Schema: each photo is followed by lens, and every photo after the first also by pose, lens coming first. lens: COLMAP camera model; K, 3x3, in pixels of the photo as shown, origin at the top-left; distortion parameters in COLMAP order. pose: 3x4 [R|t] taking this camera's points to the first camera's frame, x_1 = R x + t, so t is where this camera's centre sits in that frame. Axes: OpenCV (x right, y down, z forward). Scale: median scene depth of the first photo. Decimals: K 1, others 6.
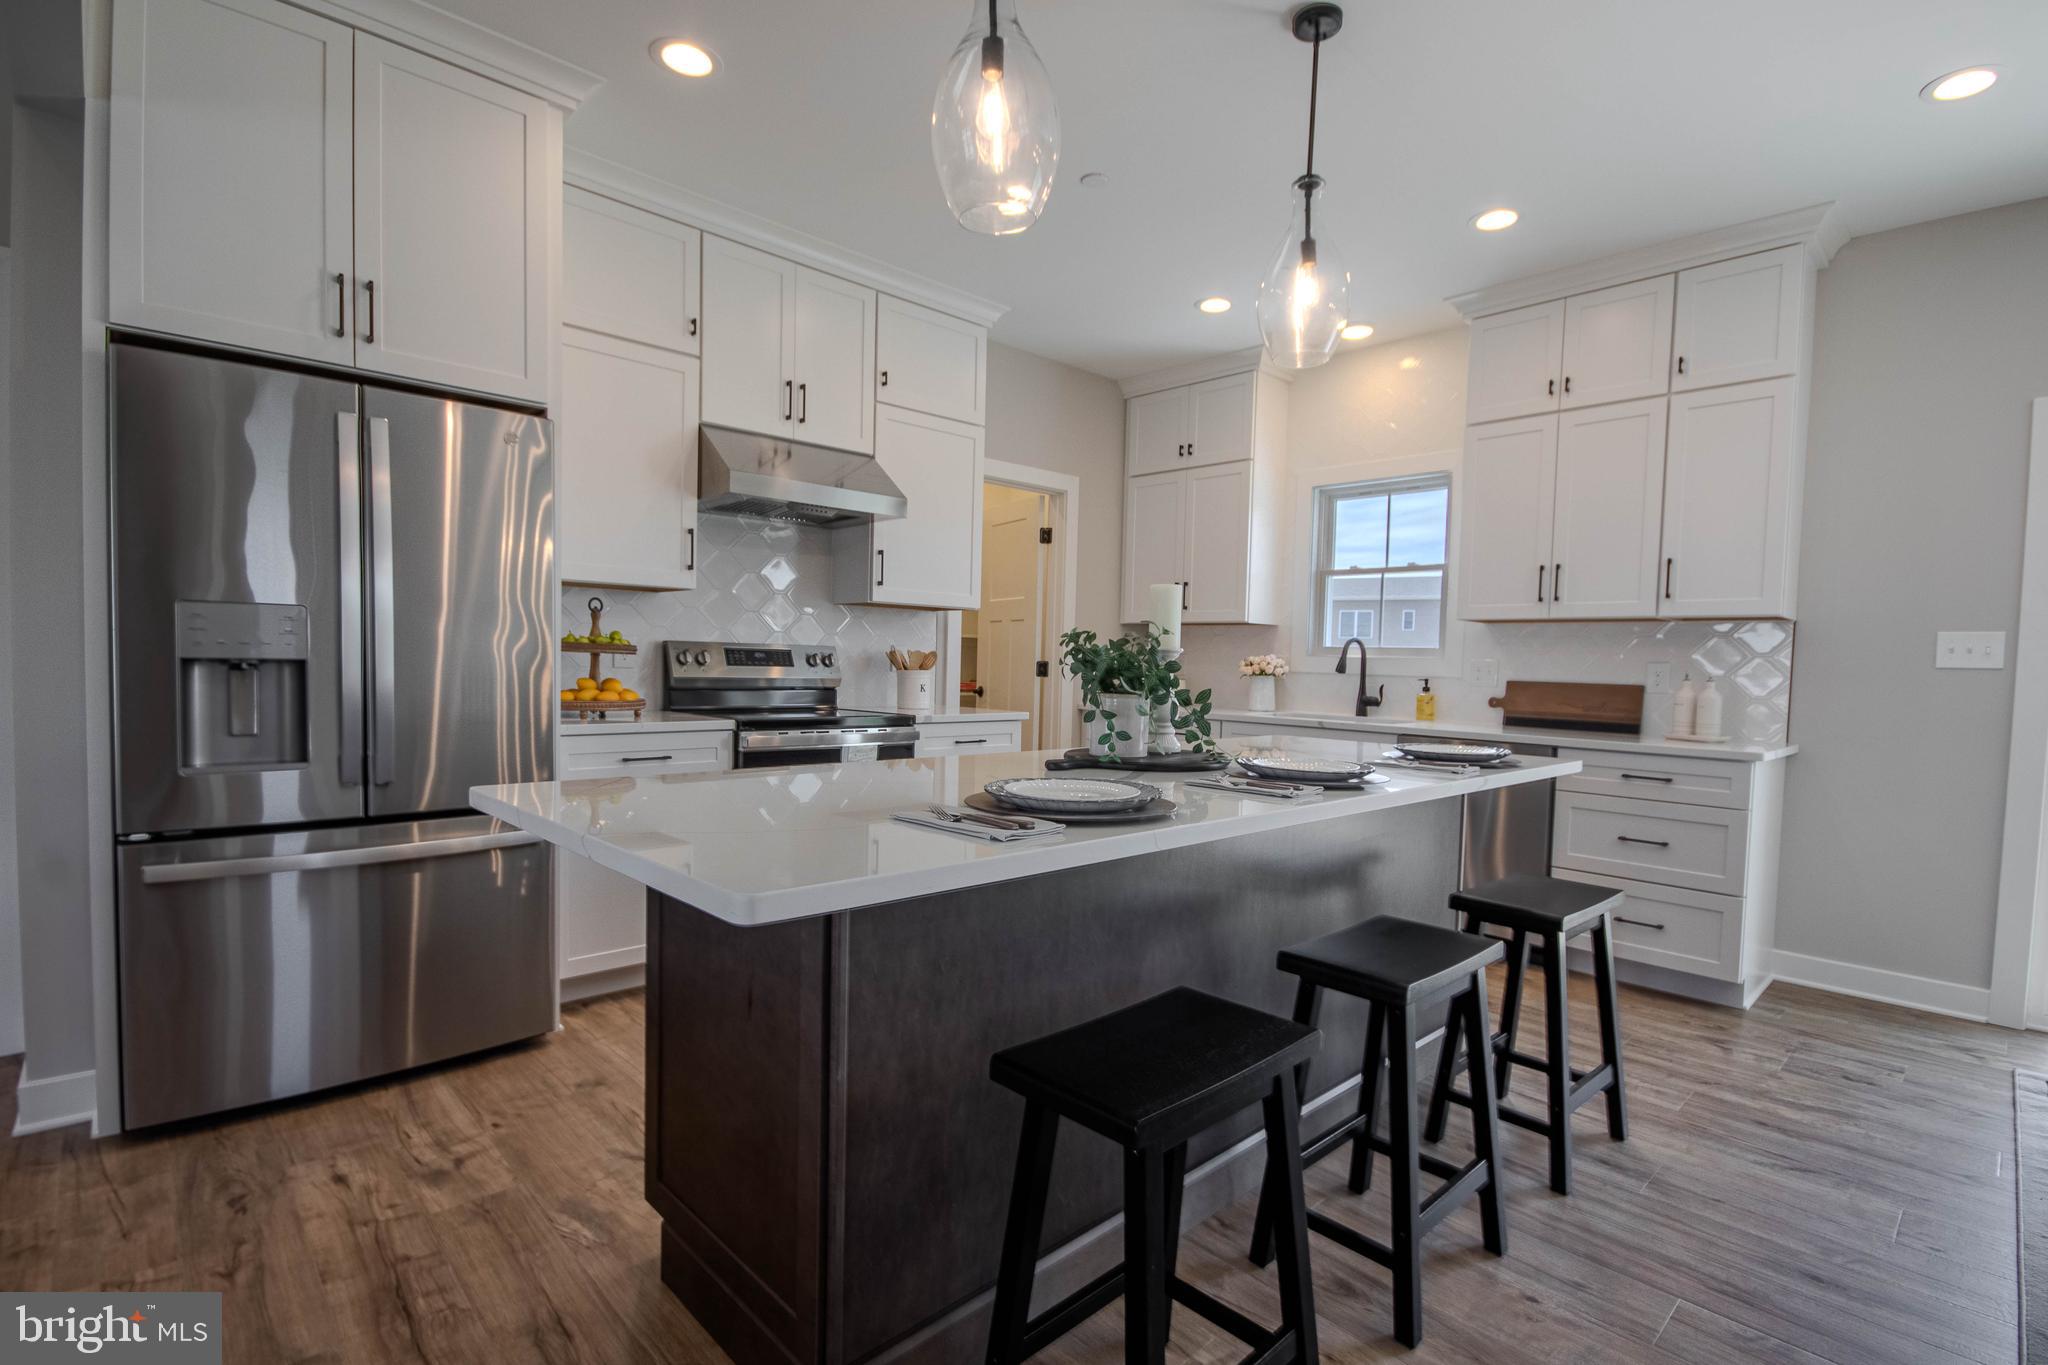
lens RADIAL K [[962.2, 0, 1038.9], [0, 962.2, 705.8], [0, 0, 1]] dist [0.005612, -0.014281]
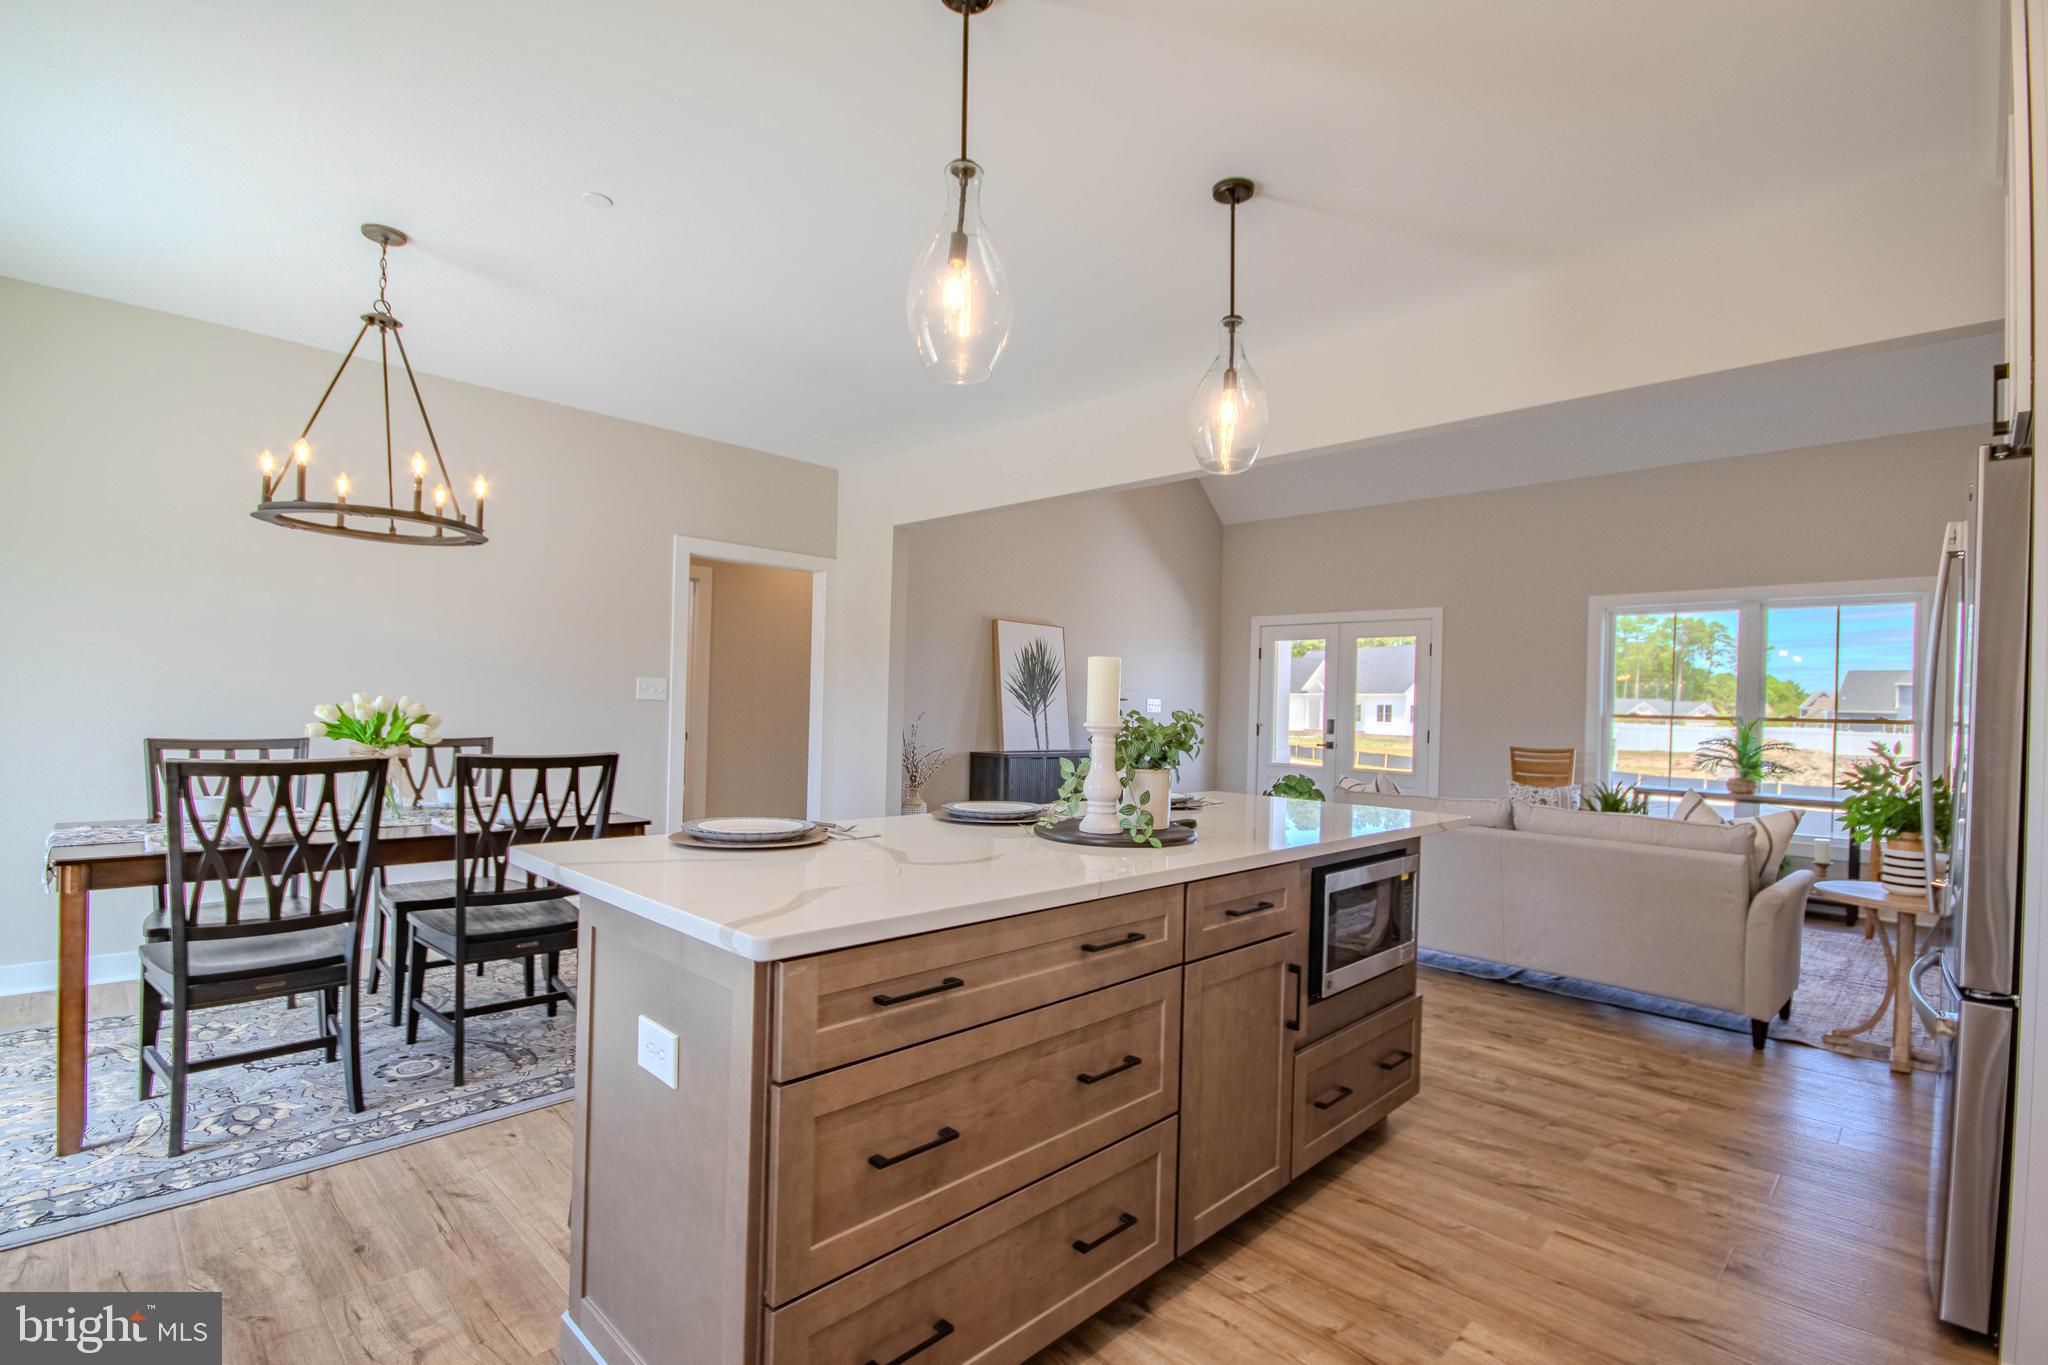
lens RADIAL K [[966.4, 0, 1038.2], [0, 966.4, 704.3], [0, 0, 1]] dist [0.011396, -0.013670]
pose [[-0.998518, -0.051097, -0.018754, 0.130661], [-0.051827, 0.997824, 0.040752, -0.072904], [0.016631, 0.041663, -0.998993, 1.218844]]
